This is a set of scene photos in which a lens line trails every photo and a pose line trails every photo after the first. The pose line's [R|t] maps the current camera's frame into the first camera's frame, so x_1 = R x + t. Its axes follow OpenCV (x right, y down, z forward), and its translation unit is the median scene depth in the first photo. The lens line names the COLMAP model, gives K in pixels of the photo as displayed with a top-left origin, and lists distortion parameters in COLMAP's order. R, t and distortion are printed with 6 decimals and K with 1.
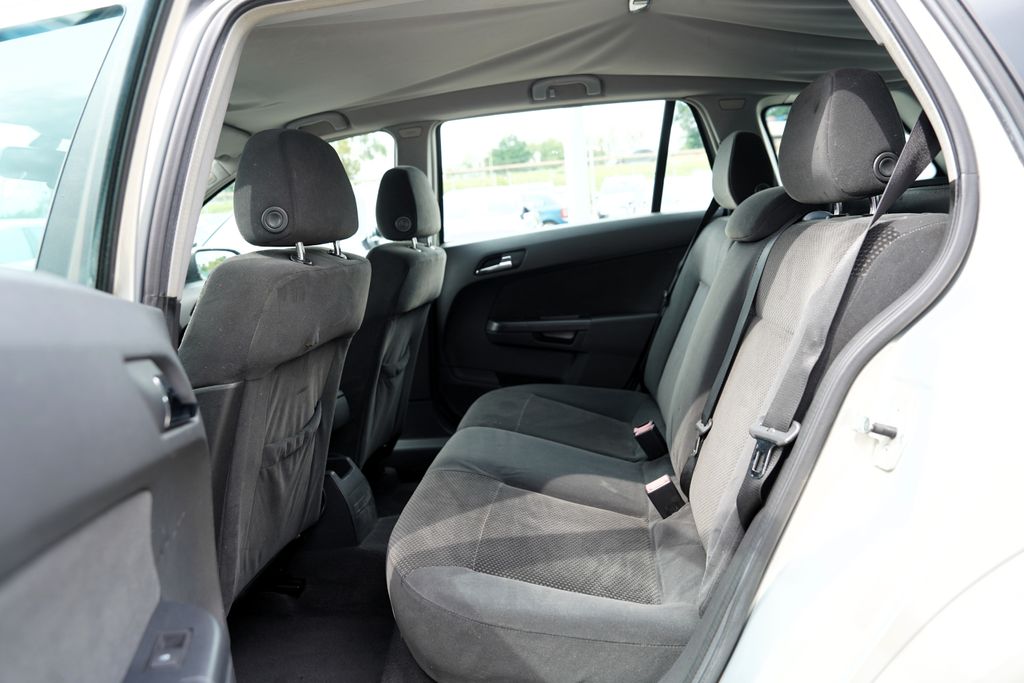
lens RADIAL K [[701.2, 0, 512.0], [0, 701.2, 341.5], [0, 0, 1]] dist [-0.108924, 0.078506]
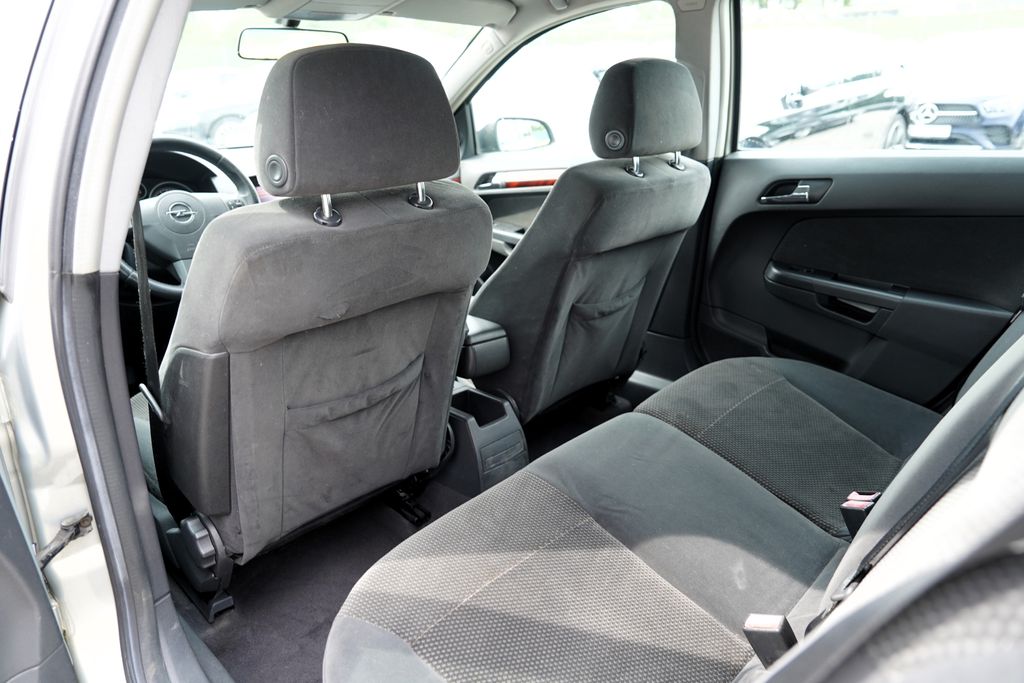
lens RADIAL K [[701.2, 0, 512.0], [0, 701.2, 341.5], [0, 0, 1]] dist [-0.108924, 0.078506]
pose [[0.800666, 0.273011, -0.533291, 0.208871], [-0.145459, 0.952087, 0.269021, -0.137144], [0.581185, -0.137824, 0.802015, 0.269361]]
